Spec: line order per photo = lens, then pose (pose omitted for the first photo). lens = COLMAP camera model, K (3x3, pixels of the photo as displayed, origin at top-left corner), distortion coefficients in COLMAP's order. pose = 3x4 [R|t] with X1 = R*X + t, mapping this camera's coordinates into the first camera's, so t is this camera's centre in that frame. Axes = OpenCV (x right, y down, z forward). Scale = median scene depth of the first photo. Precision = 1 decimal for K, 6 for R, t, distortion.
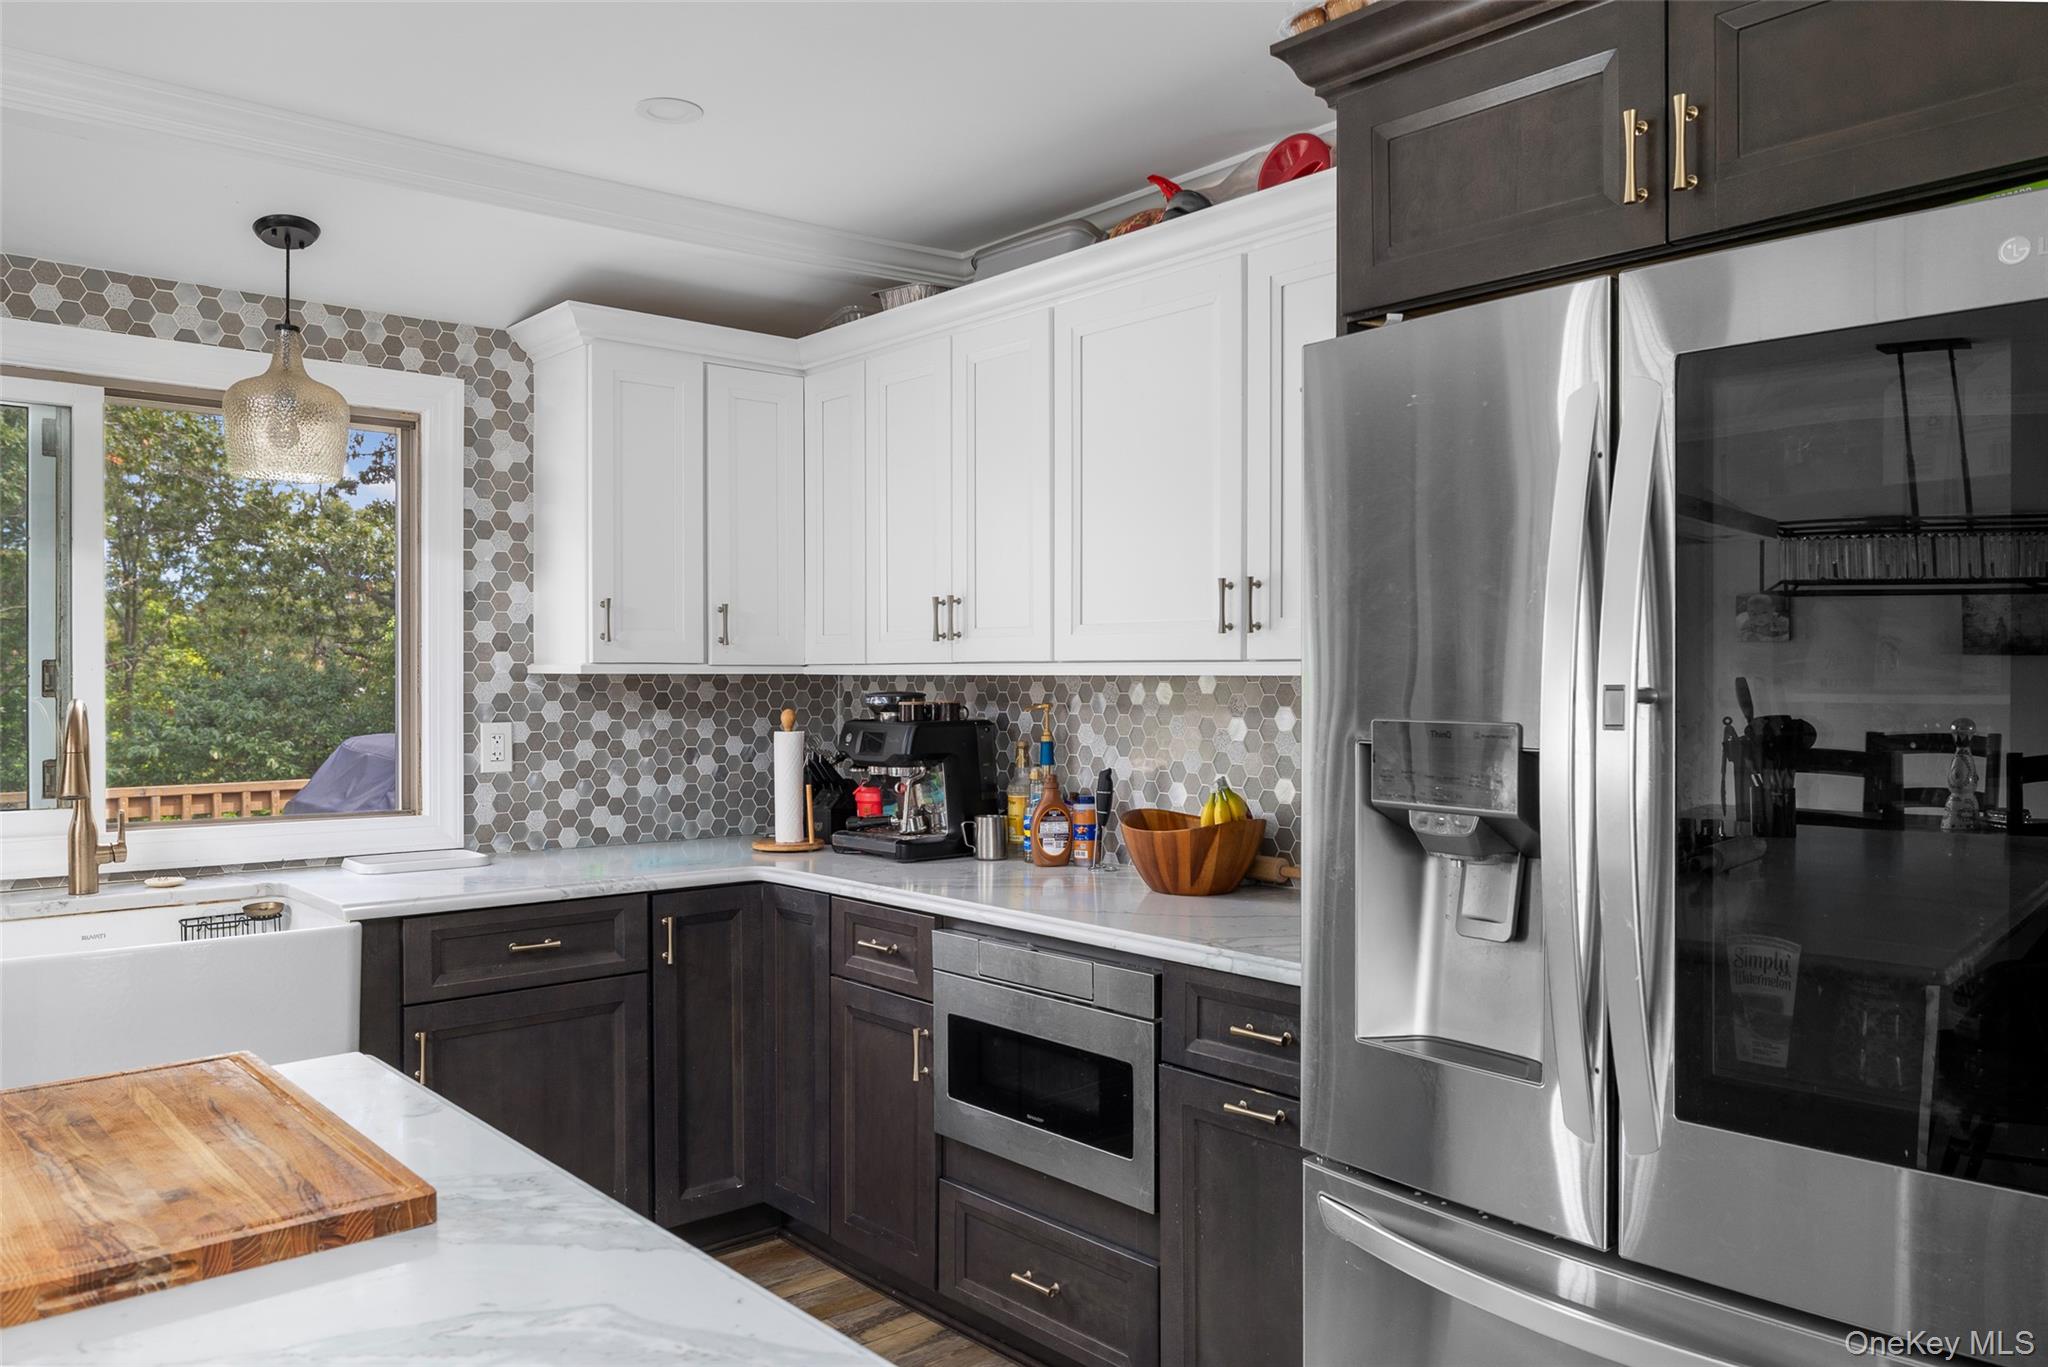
lens RADIAL K [[1496.6, 0, 1026.4], [0, 1496.6, 700.9], [0, 0, 1]] dist [0.000809, -0.003266]
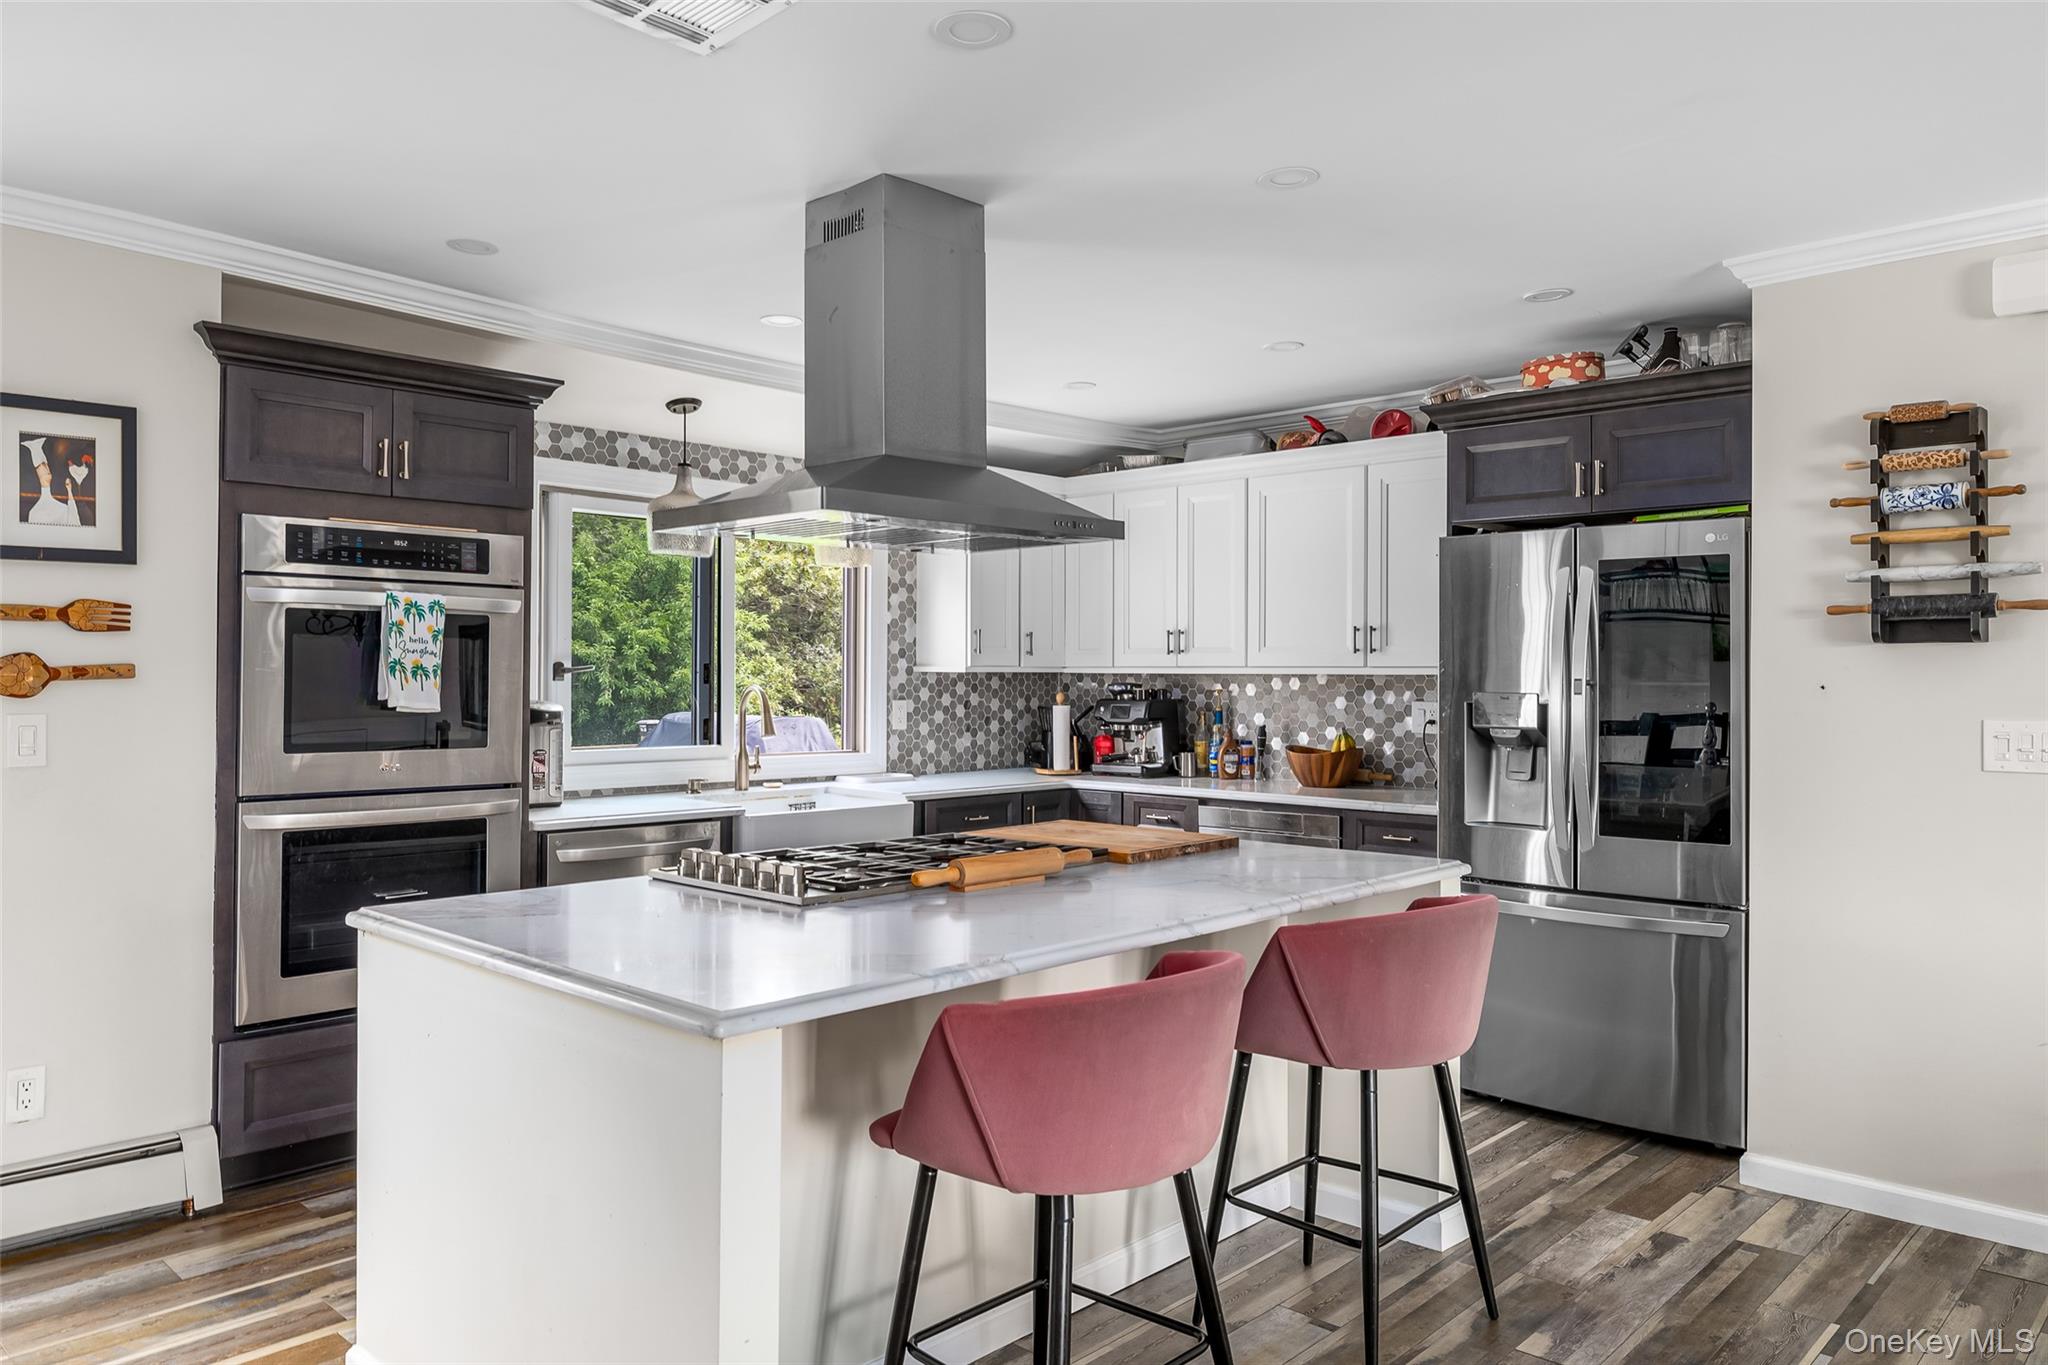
lens RADIAL K [[1424.4, 0, 1025.2], [0, 1424.4, 671.9], [0, 0, 1]] dist [0.001154, -0.000480]
pose [[0.994584, 0.003724, 0.103866, -0.394359], [-0.001951, 0.999851, -0.017164, 0.010415], [-0.103915, 0.016869, 0.994443, -0.665252]]
